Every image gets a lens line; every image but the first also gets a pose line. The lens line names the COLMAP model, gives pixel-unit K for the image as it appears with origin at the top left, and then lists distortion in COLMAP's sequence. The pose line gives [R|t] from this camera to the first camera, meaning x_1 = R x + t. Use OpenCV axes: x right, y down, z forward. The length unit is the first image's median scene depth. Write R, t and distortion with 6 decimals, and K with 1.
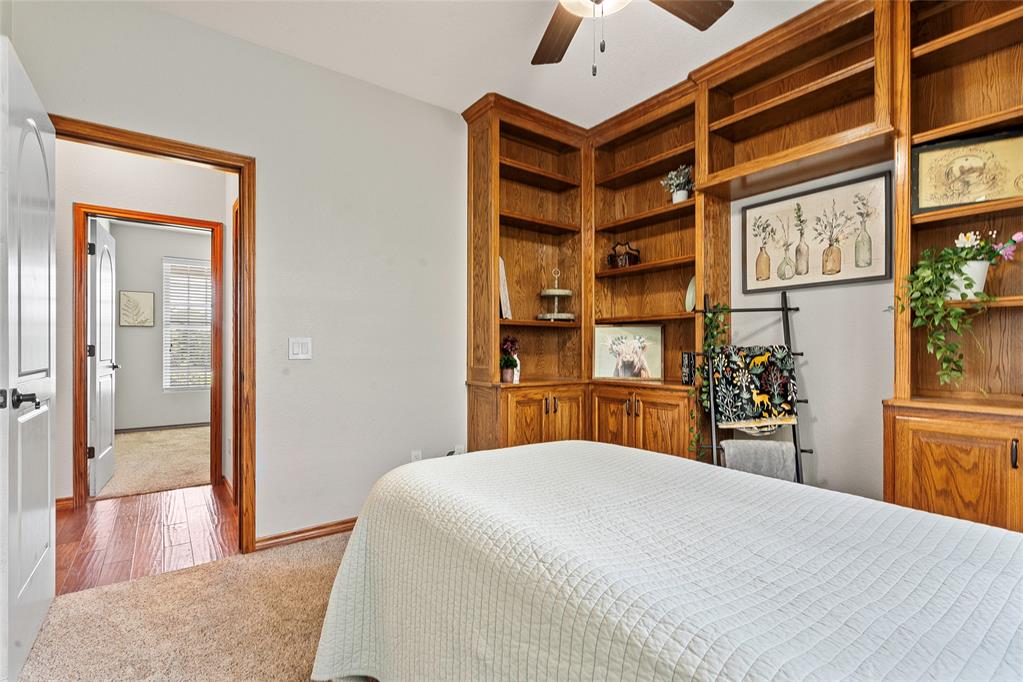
lens RADIAL K [[472.3, 0, 507.3], [0, 472.3, 346.0], [0, 0, 1]] dist [-0.003529, 0.003238]
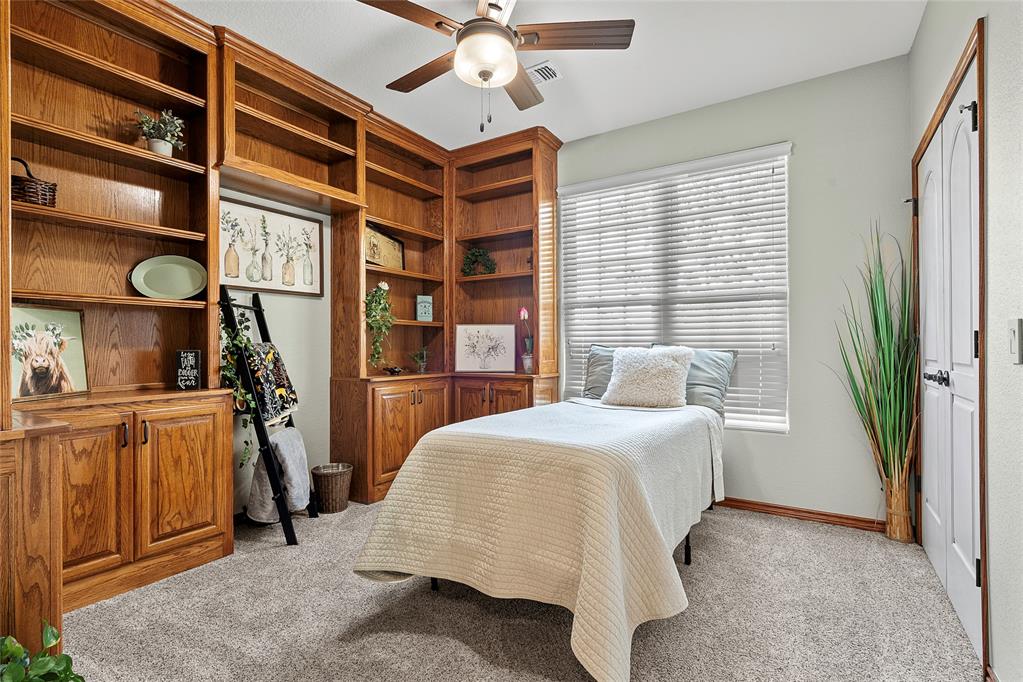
lens RADIAL K [[472.3, 0, 509.4], [0, 472.3, 344.7], [0, 0, 1]] dist [-0.003529, 0.003238]
pose [[-0.343775, 0.002891, 0.939048, -0.634515], [-0.004018, 0.999982, -0.004550, 0.005349], [-0.939043, -0.005338, -0.343757, 0.843988]]
